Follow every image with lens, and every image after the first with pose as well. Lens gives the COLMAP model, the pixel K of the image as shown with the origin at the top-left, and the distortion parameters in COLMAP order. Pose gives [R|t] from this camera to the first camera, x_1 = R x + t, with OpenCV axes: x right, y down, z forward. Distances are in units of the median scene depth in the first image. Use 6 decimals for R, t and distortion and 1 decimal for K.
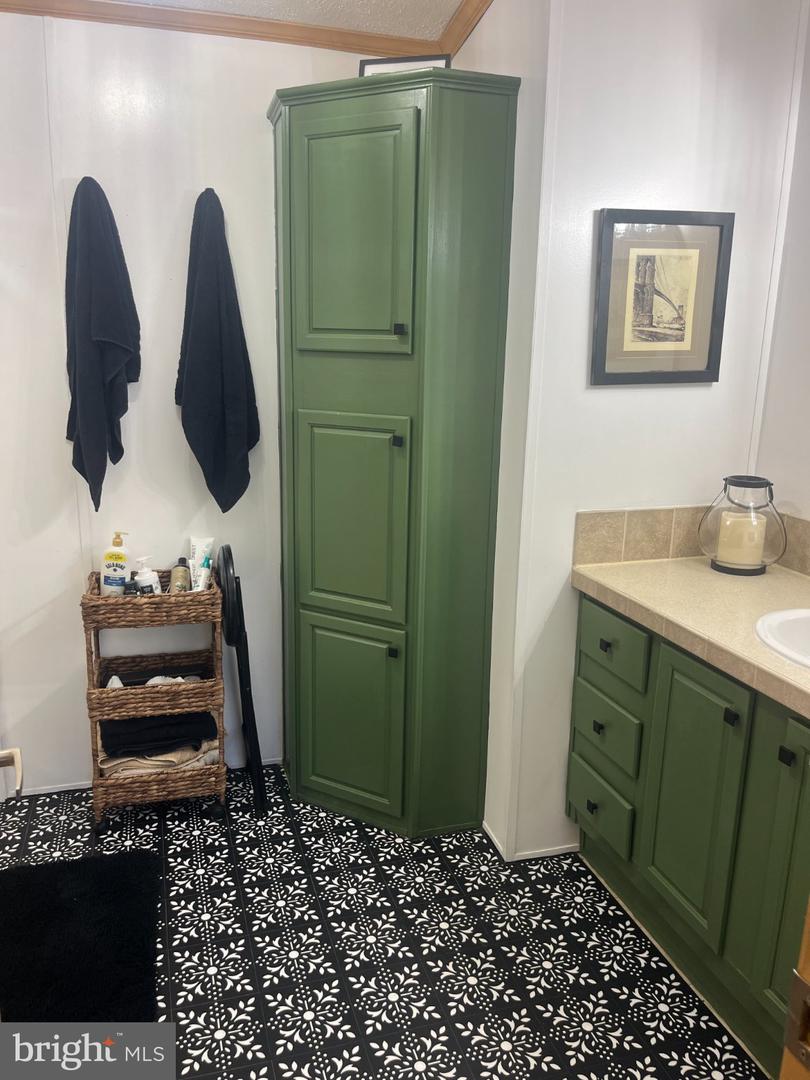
lens RADIAL K [[810.0, 0, 423.0], [0, 810.0, 547.5], [0, 0, 1]] dist [0.040822, -0.067008]
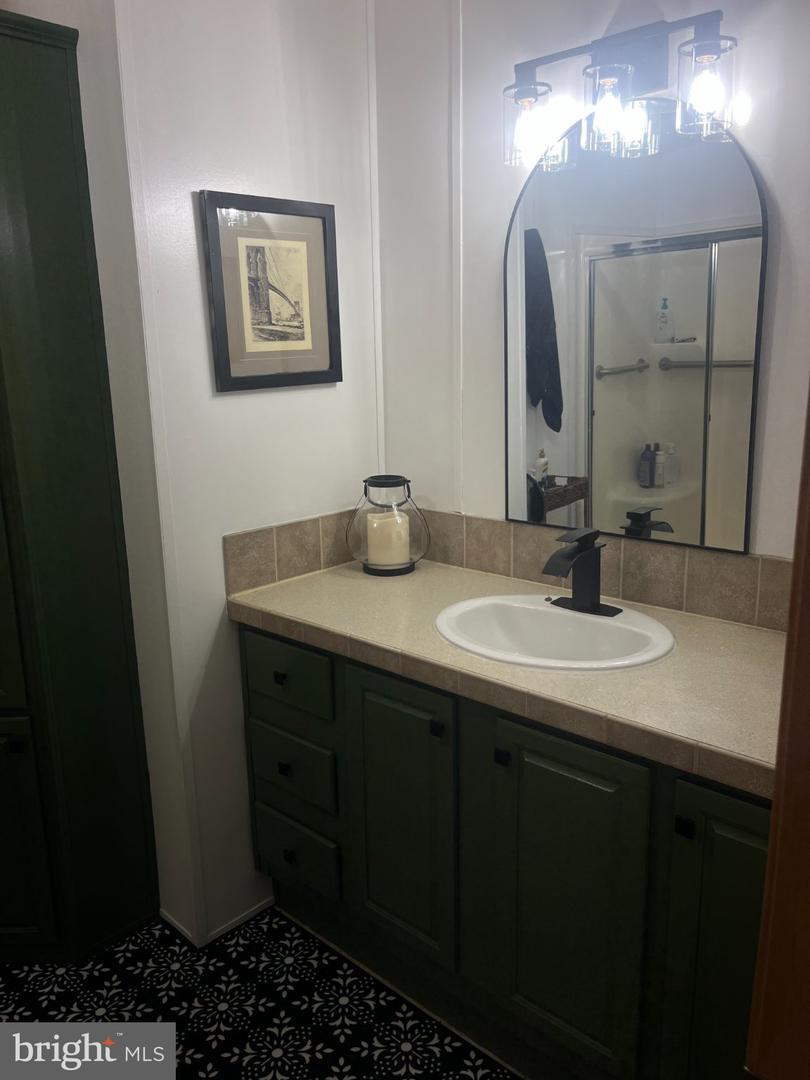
lens RADIAL K [[810.0, 0, 423.0], [0, 810.0, 547.5], [0, 0, 1]] dist [0.040822, -0.067008]
pose [[0.871142, -0.150469, 0.467410, -0.033937], [0.155841, 0.987402, 0.027413, -0.021214], [-0.465646, 0.048961, 0.883616, 0.118477]]
